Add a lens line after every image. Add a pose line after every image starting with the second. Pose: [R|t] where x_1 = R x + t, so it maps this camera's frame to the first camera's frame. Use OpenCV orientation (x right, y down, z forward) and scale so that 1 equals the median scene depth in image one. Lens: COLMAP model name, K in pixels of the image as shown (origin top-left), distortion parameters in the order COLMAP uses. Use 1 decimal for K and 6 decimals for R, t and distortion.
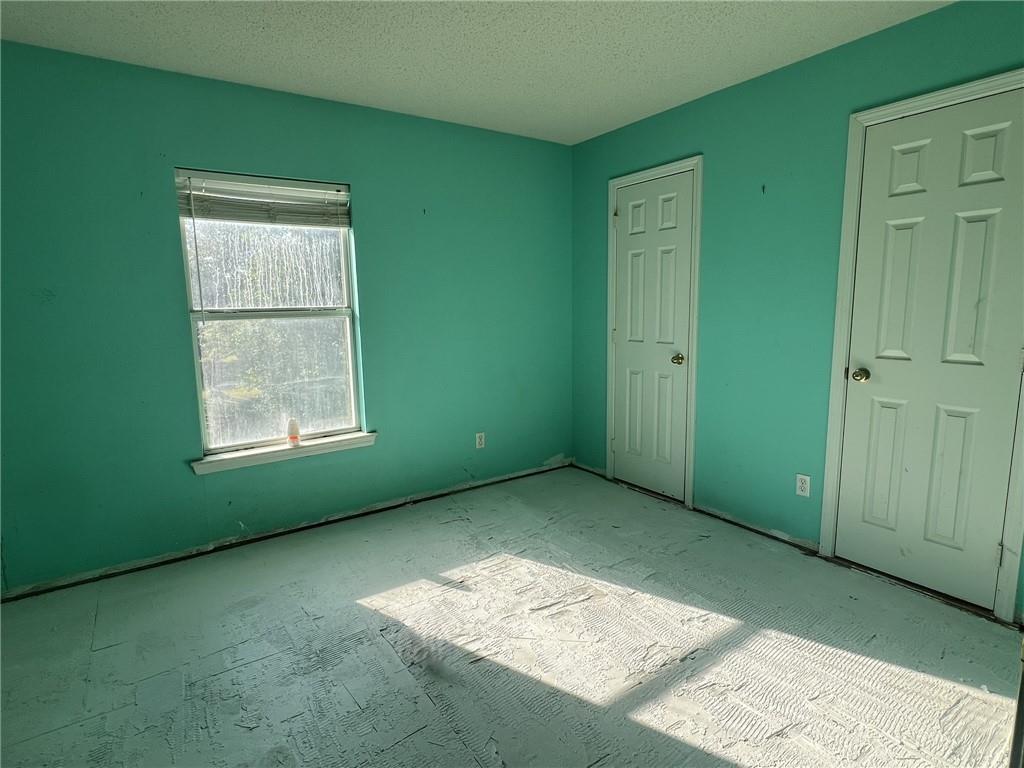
lens RADIAL K [[542.6, 0, 509.1], [0, 542.6, 381.0], [0, 0, 1]] dist [-0.002628, -0.000205]
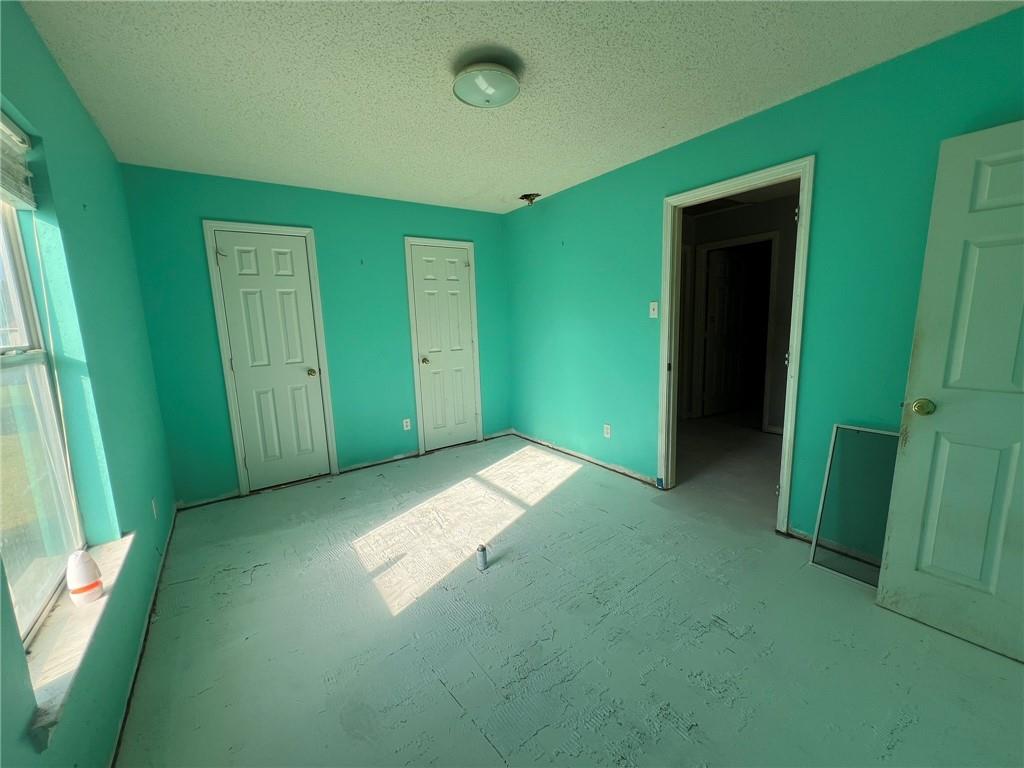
lens RADIAL K [[406.0, 0, 507.3], [0, 406.0, 384.1], [0, 0, 1]] dist [-0.002424, -0.000095]
pose [[-0.000986, -0.140541, 0.990074, -0.804085], [0.182539, 0.973415, 0.138358, -0.073209], [-0.983198, 0.180864, 0.024694, 0.565238]]
